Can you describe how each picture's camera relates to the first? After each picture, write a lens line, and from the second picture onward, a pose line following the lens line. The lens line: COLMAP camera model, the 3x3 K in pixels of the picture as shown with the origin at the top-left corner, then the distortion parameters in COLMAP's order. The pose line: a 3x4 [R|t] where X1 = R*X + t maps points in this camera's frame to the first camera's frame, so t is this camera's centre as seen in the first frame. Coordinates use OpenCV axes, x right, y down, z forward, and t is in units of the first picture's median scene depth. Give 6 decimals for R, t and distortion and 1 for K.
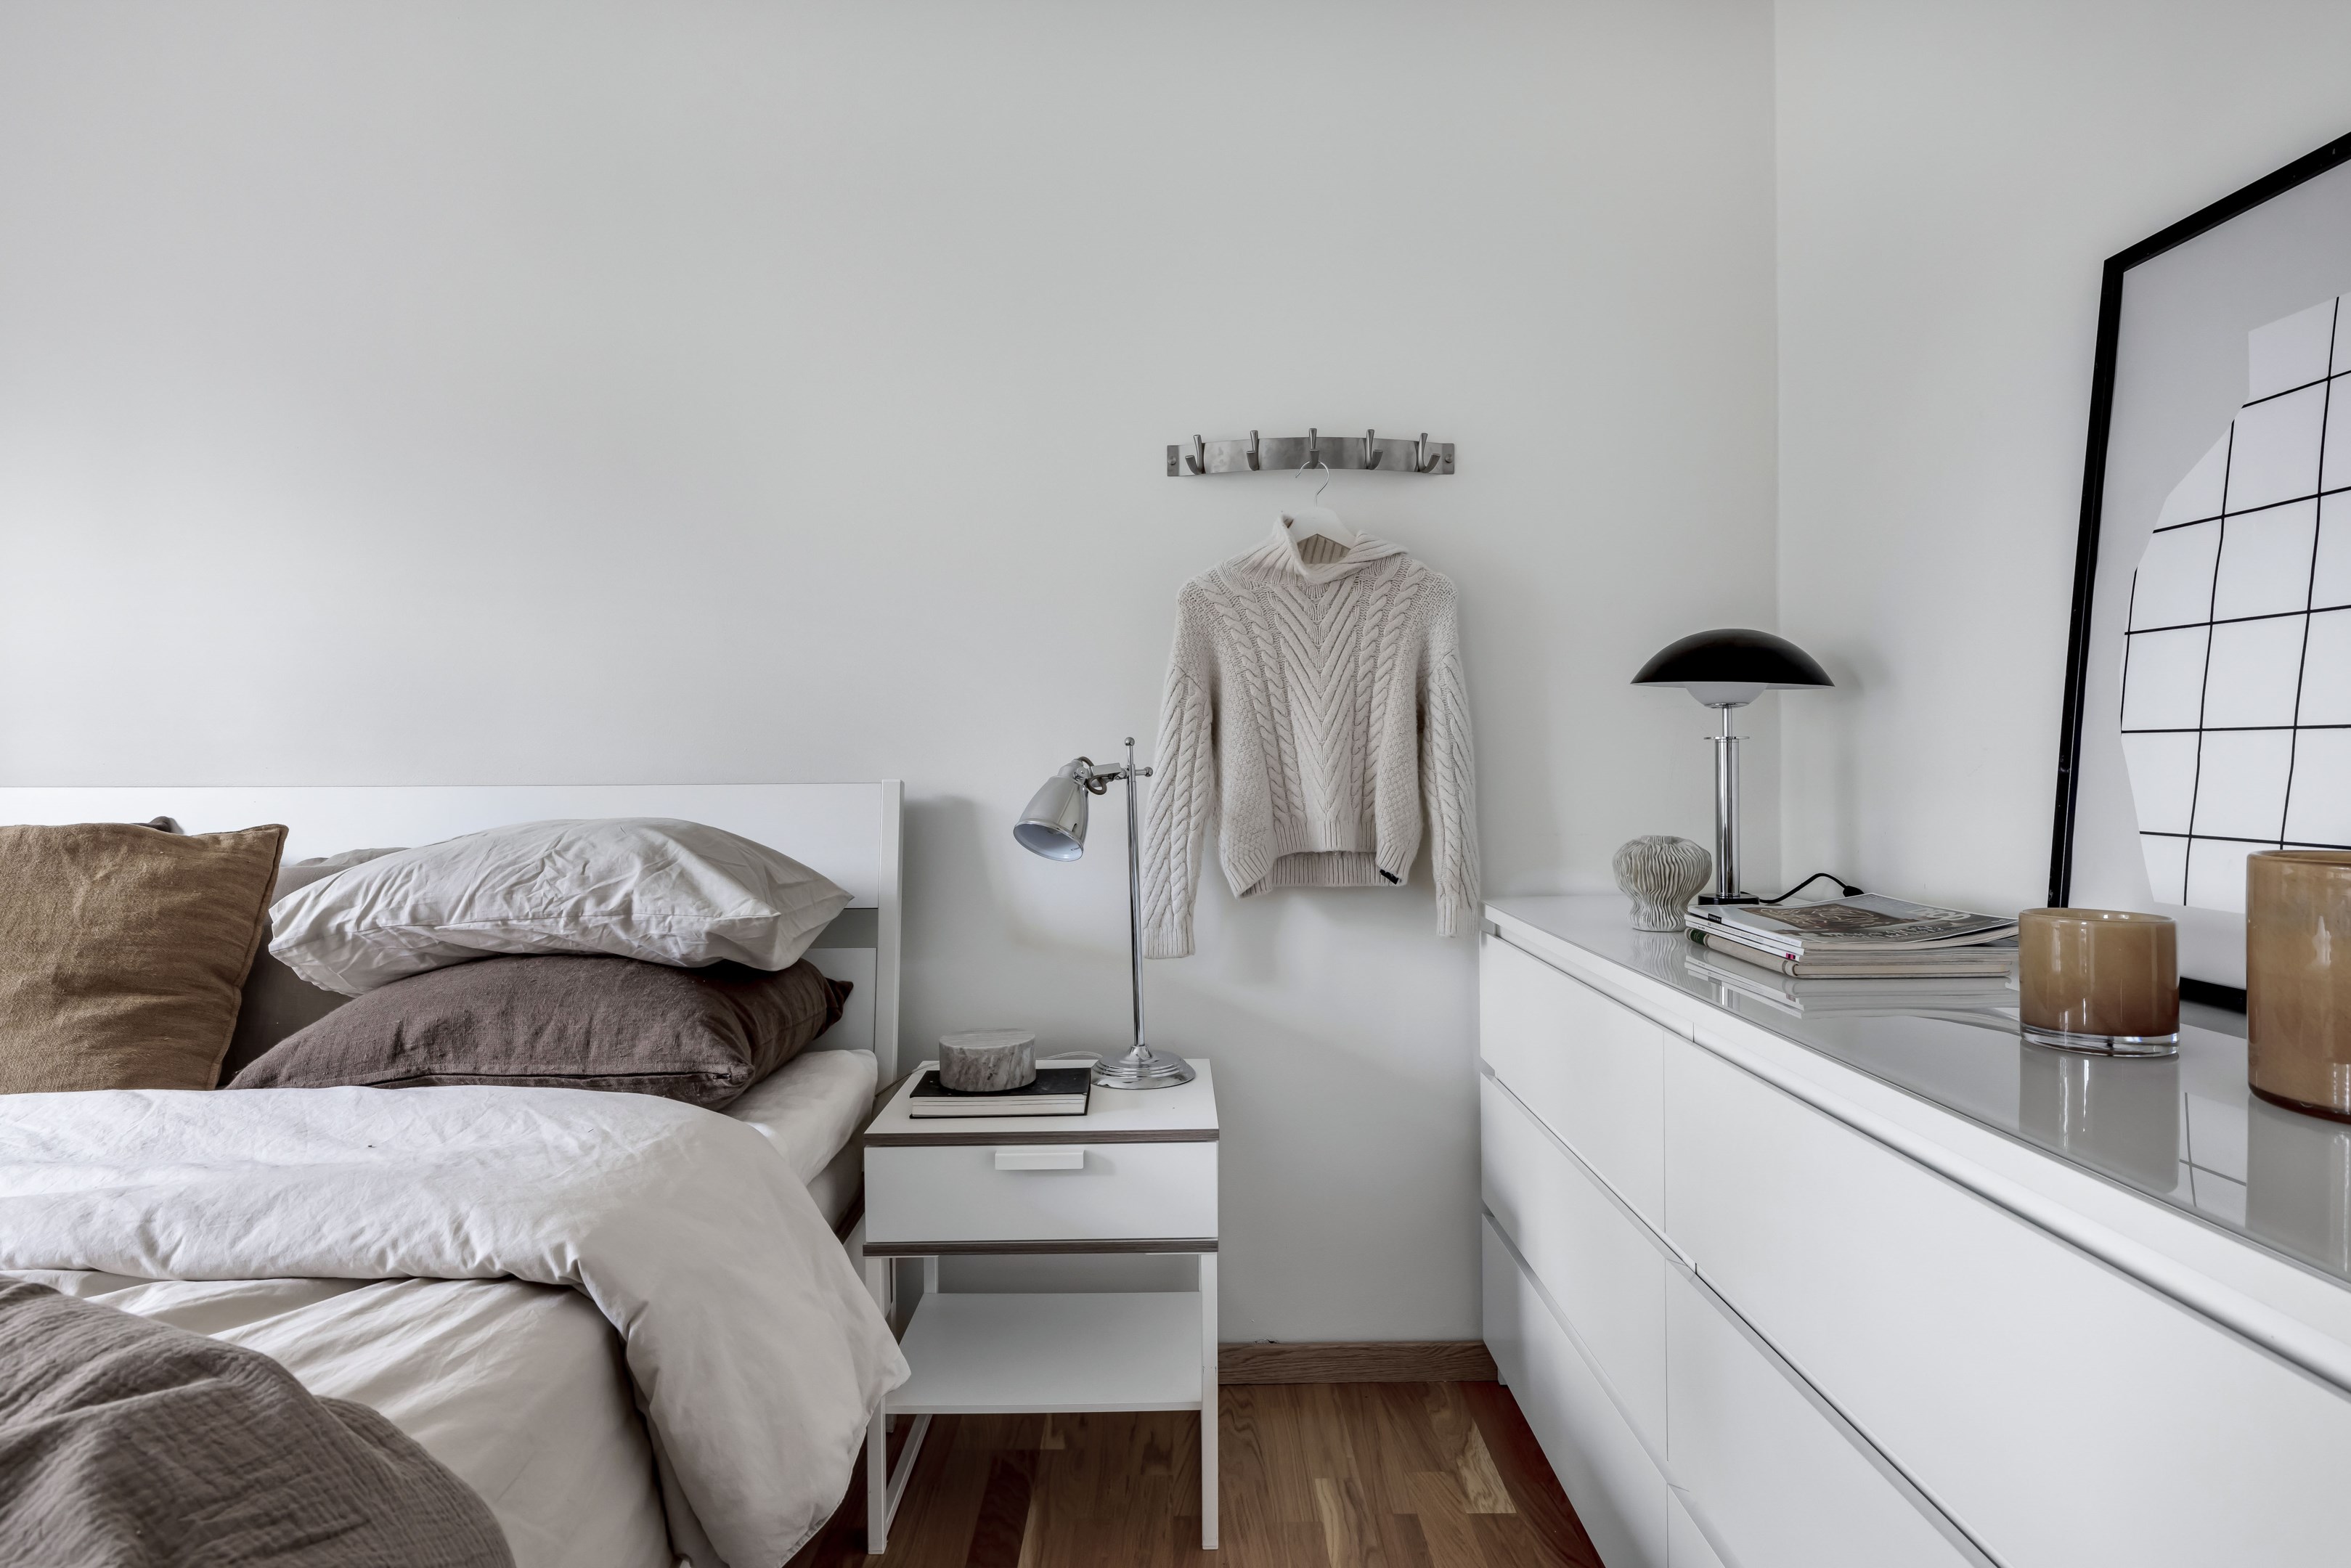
lens RADIAL K [[1325.3, 0, 1175.5], [0, 1325.3, 784.0], [0, 0, 1]] dist [0.000382, -0.002056]
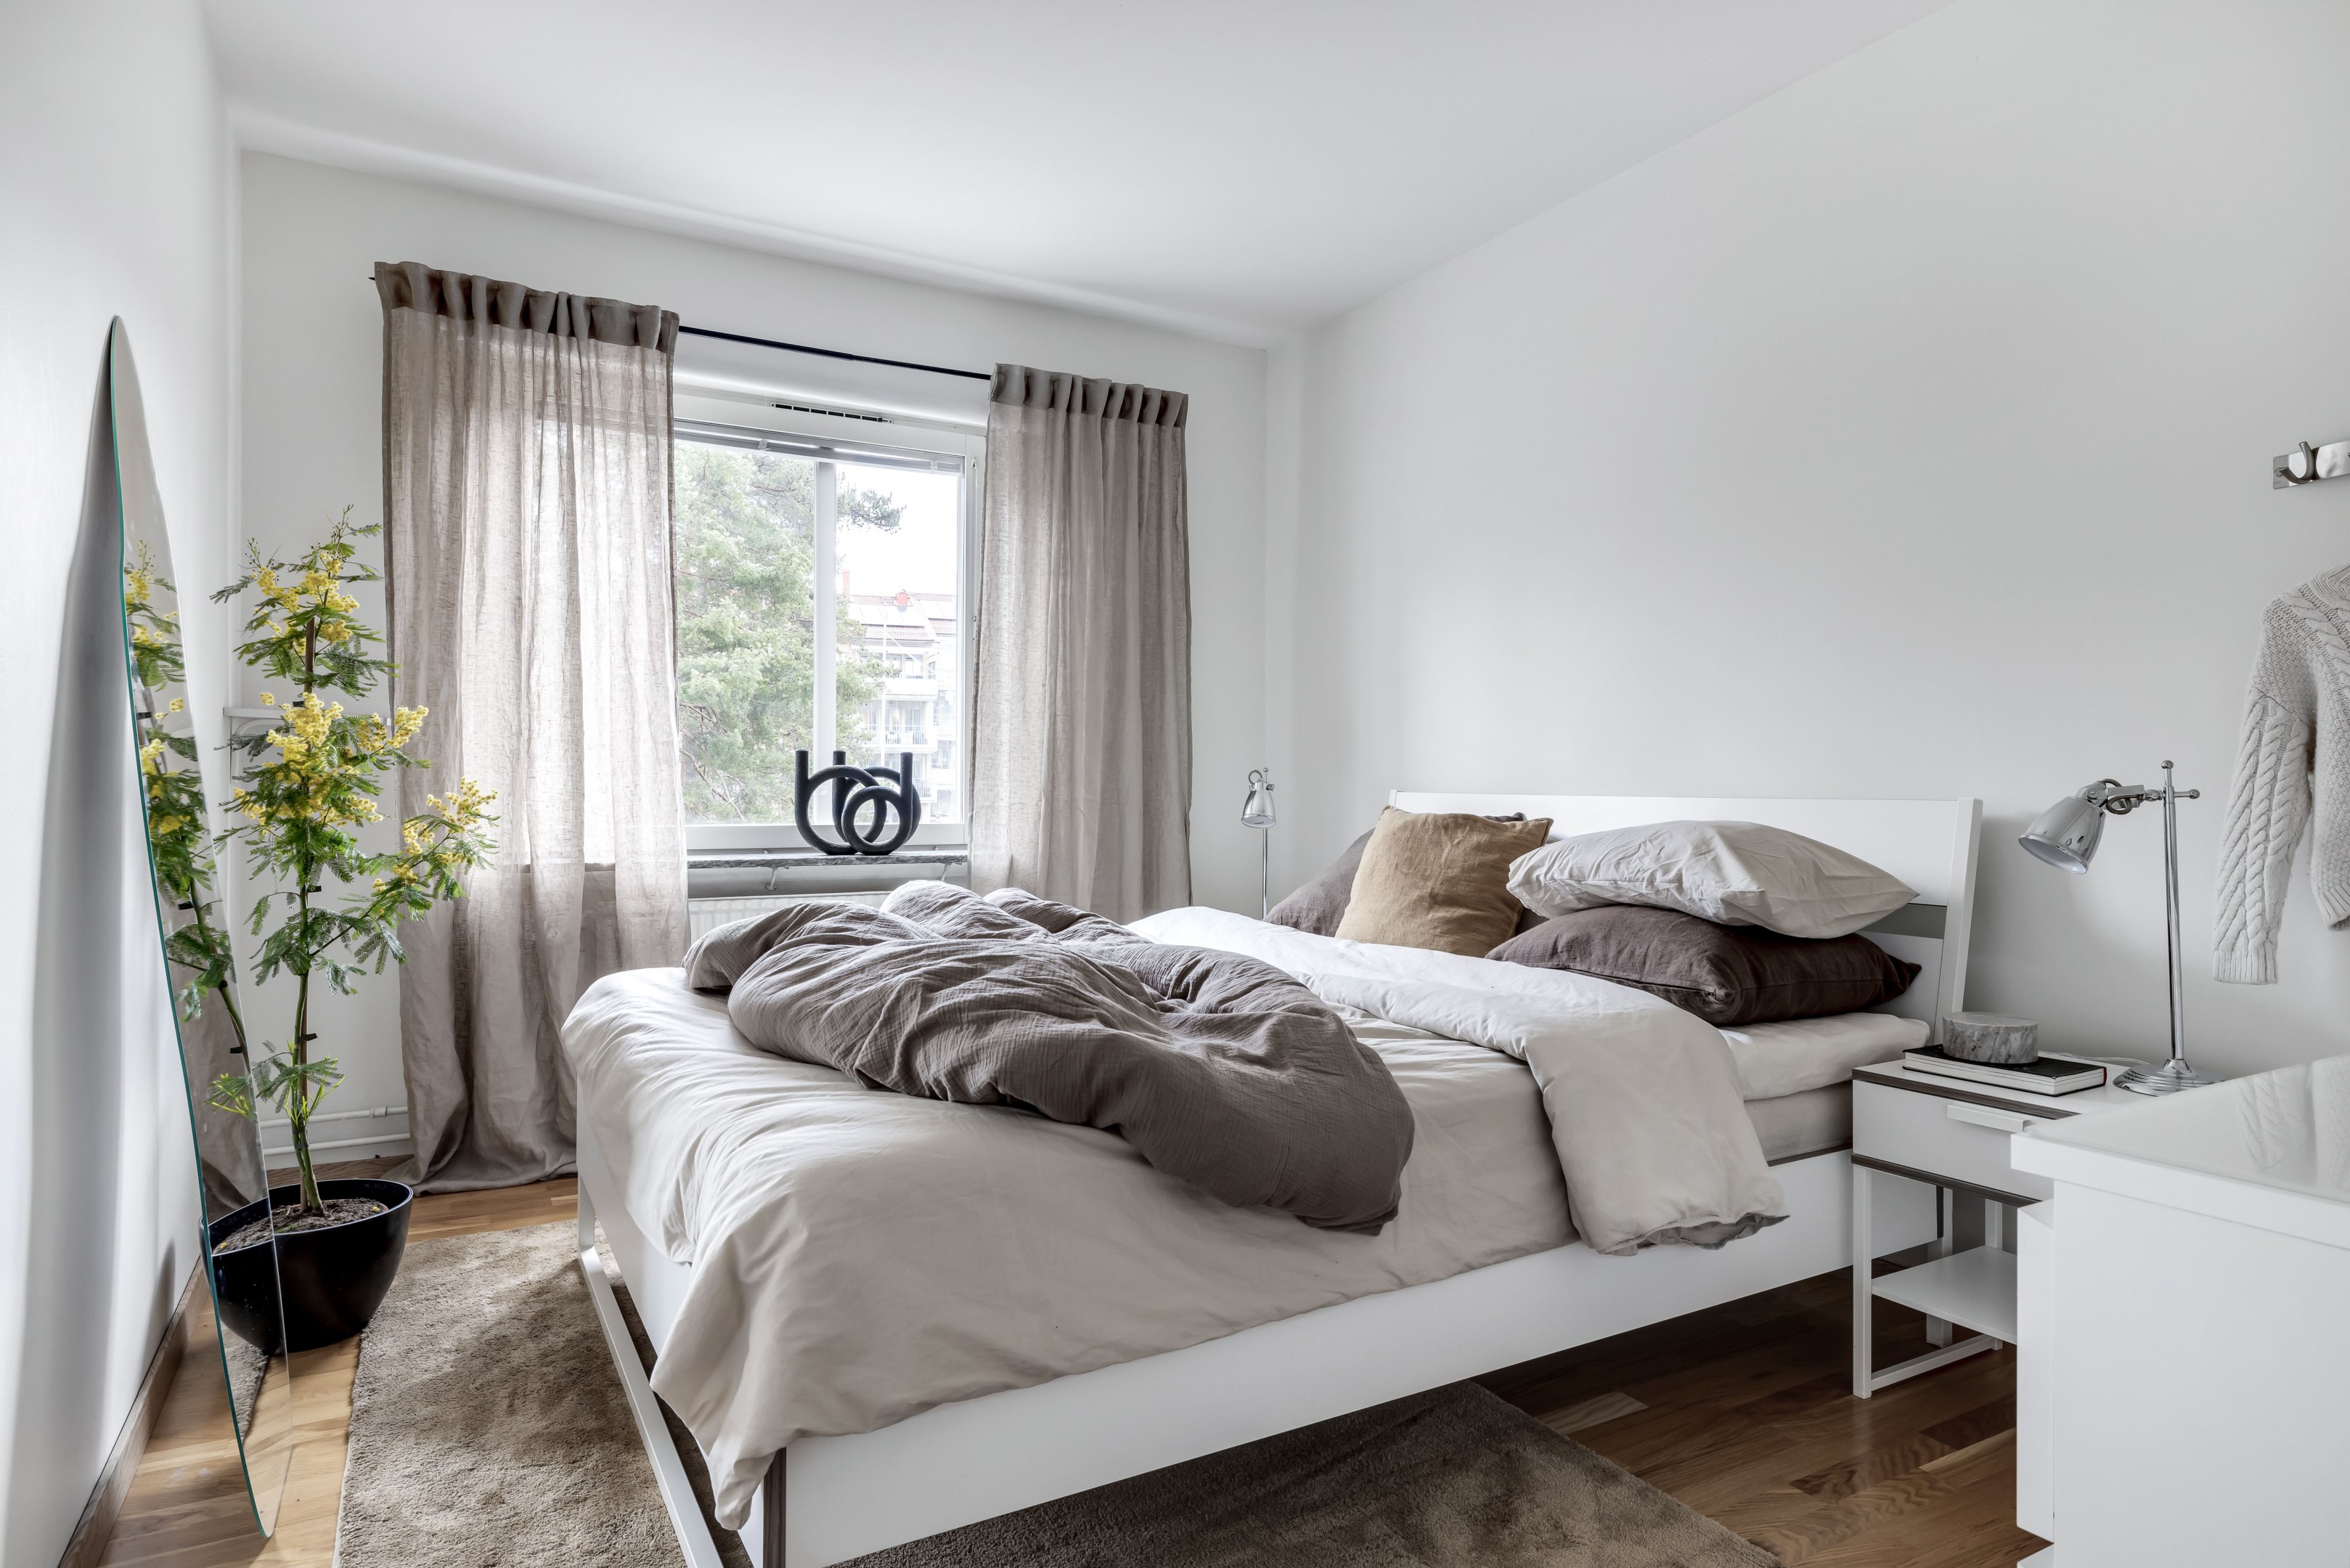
lens RADIAL K [[1318.5, 0, 1175.0], [0, 1318.5, 784.0], [0, 0, 1]] dist [0.000858, 0.000192]
pose [[0.484421, 0.008156, -0.874797, 0.608202], [-0.017551, 0.999846, -0.000397, -0.003238], [0.874659, 0.015546, 0.484489, -0.224989]]
